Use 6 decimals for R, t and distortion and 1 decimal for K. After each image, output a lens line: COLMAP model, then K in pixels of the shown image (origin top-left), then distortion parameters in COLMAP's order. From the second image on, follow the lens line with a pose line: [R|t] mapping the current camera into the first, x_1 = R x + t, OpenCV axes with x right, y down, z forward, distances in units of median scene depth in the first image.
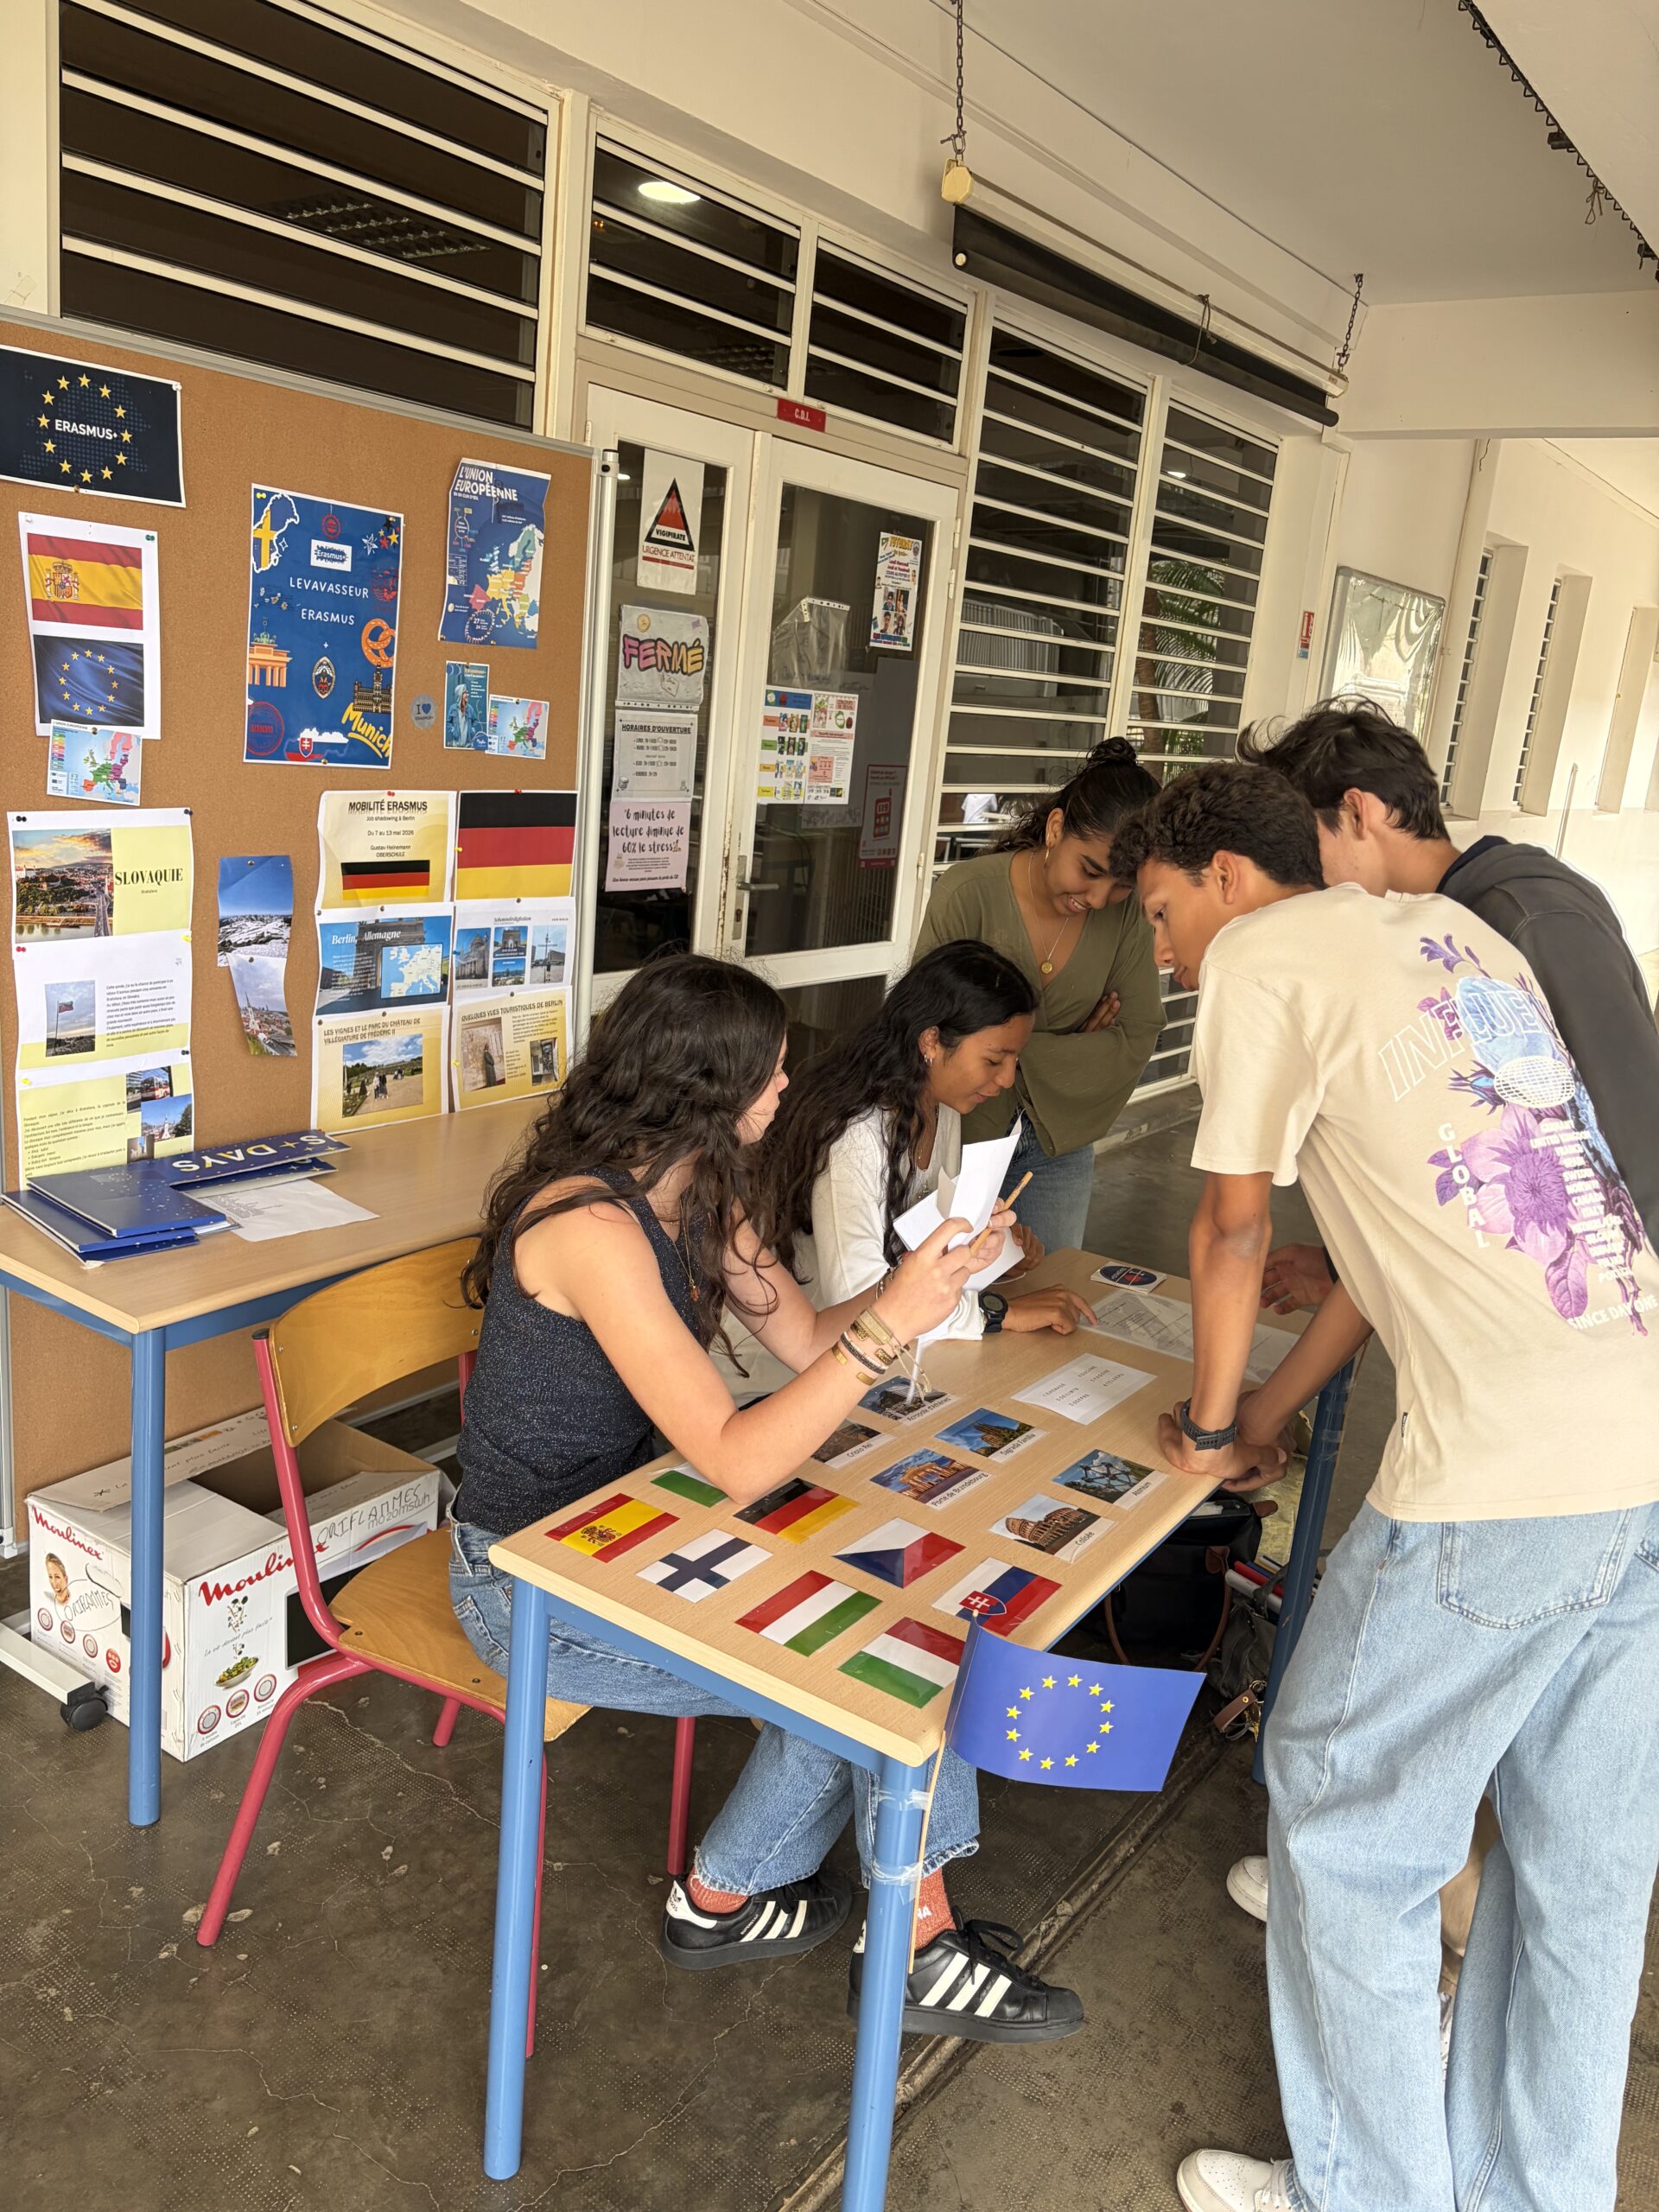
lens RADIAL K [[1691.5, 0, 819.7], [0, 1691.5, 1127.2], [0, 0, 1]] dist [0.015314, 0.001492]
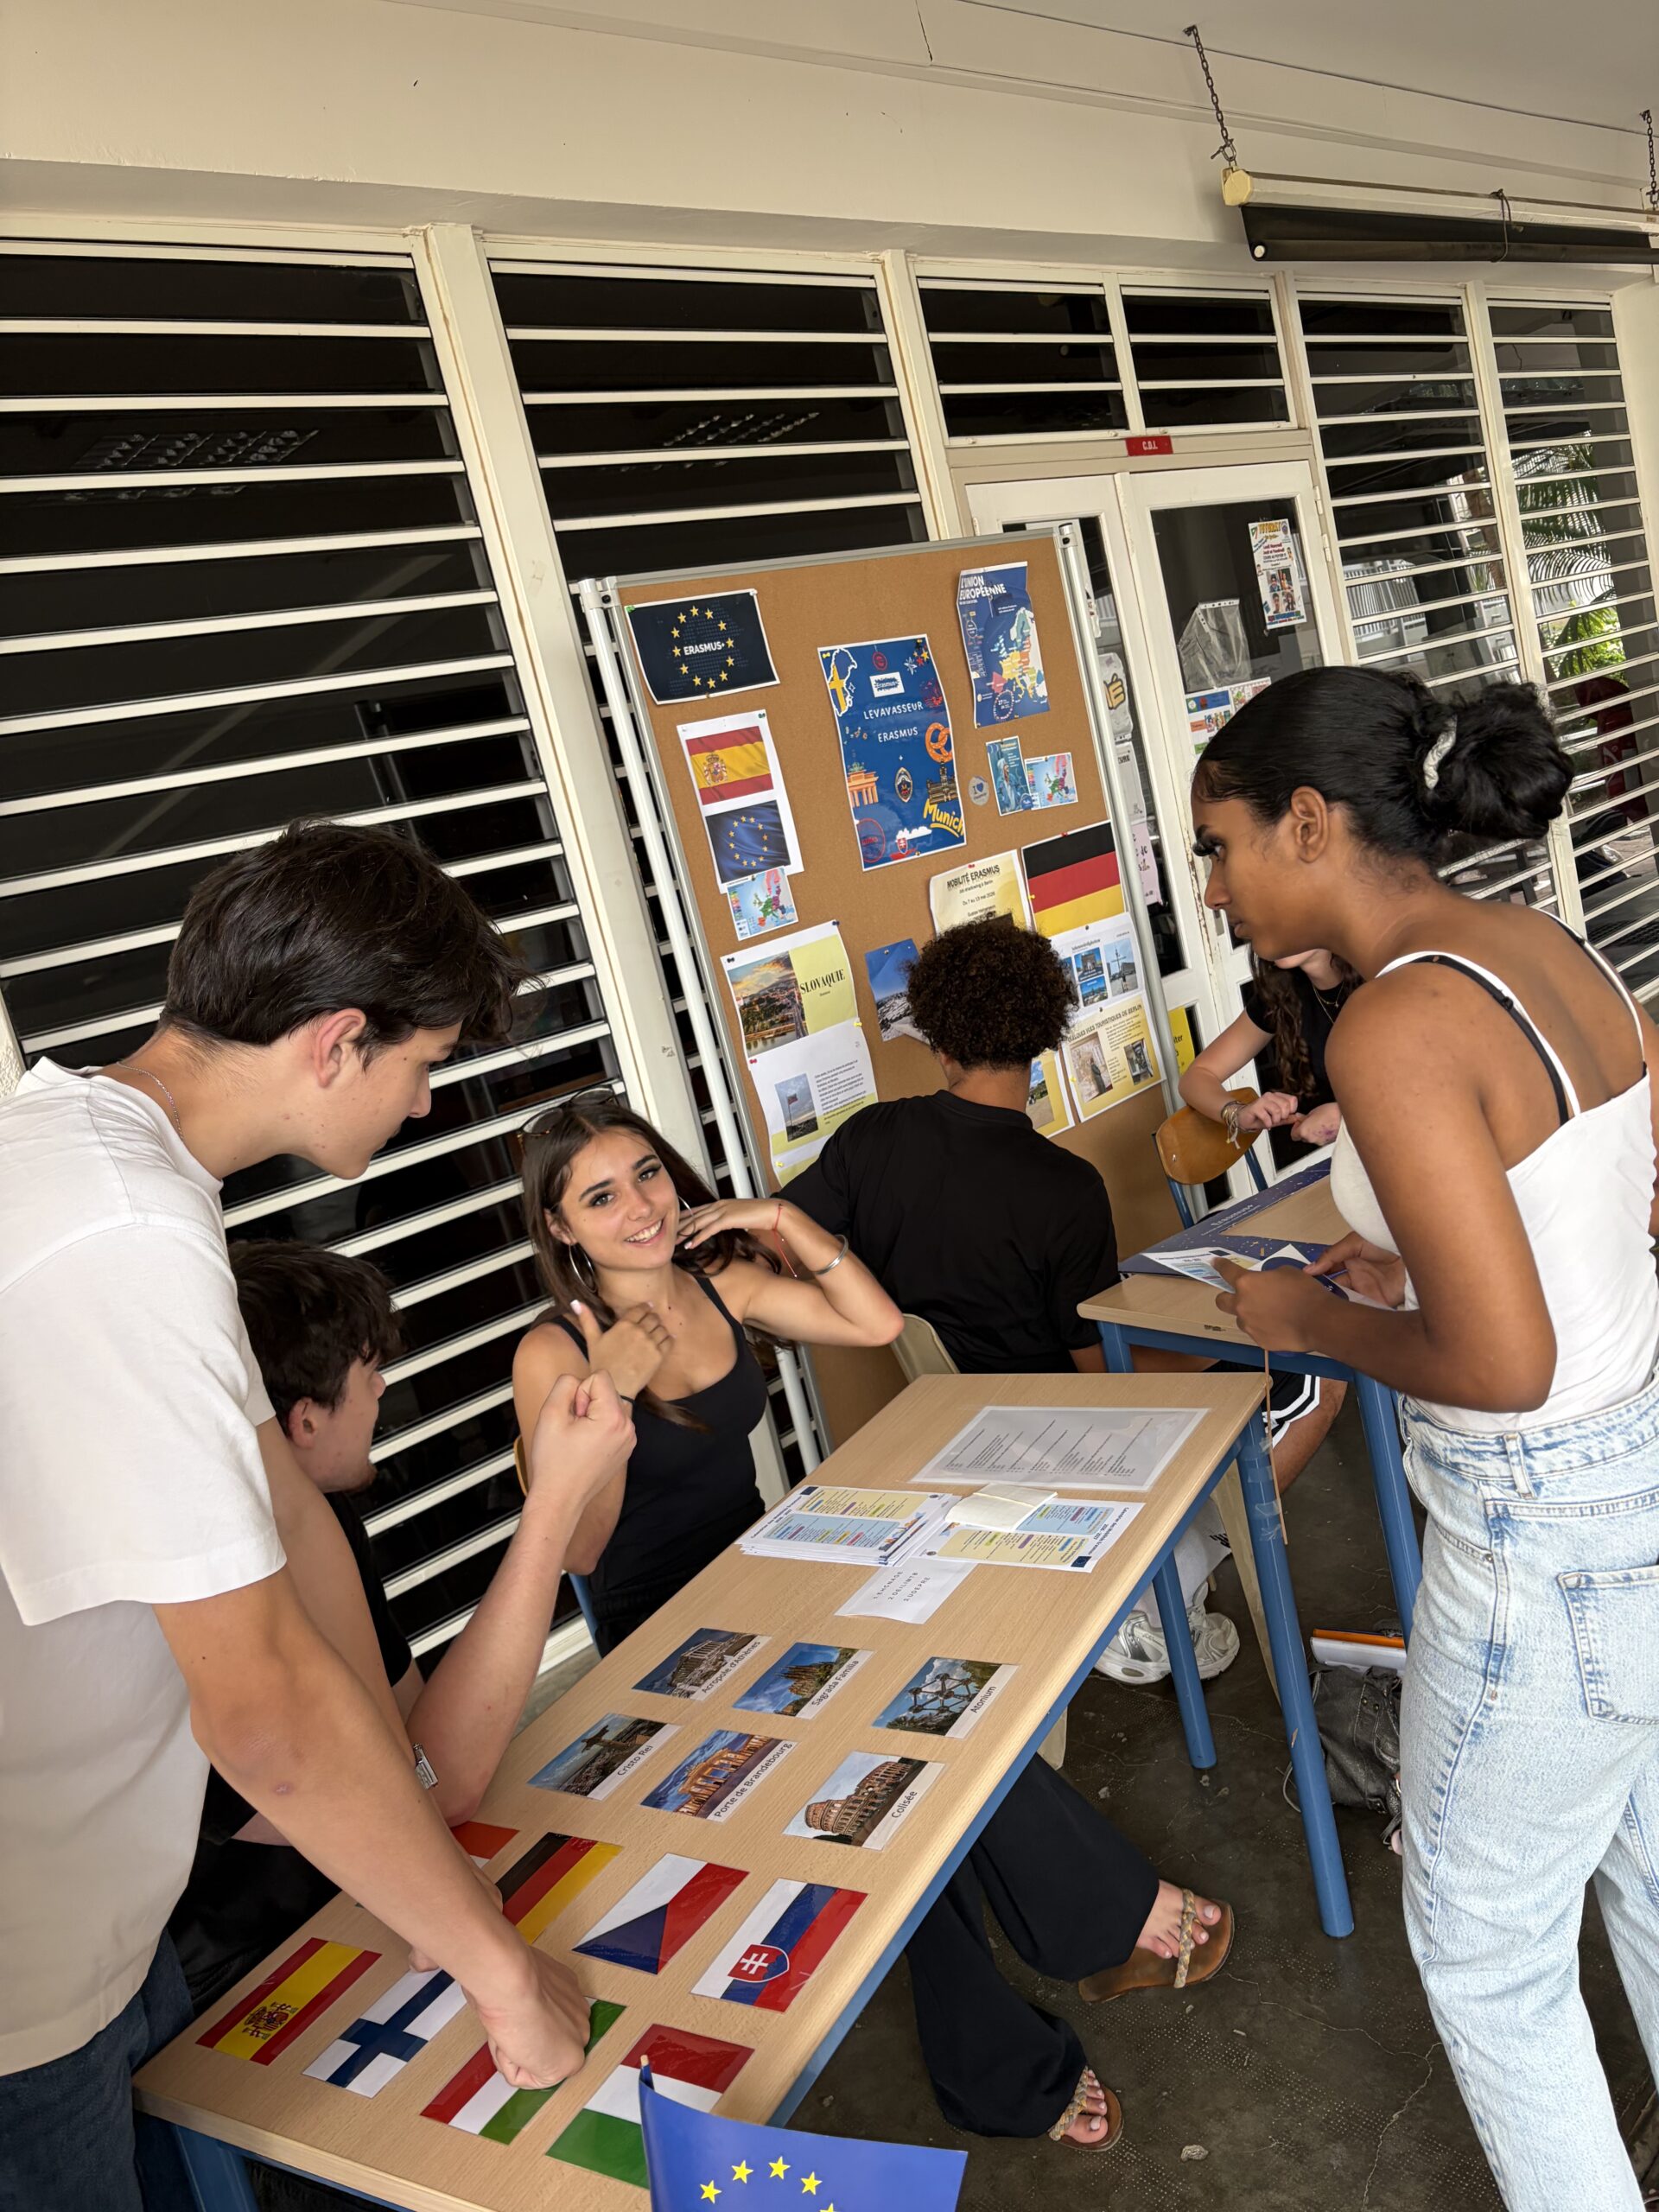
lens RADIAL K [[1673.4, 0, 829.5], [0, 1673.4, 1106.0], [0, 0, 1]] dist [0.018564, -0.006730]
pose [[0.933965, -0.260595, -0.244540, -0.098742], [0.248242, 0.965338, -0.080612, 0.029569], [0.257071, 0.014583, 0.966283, -0.126219]]
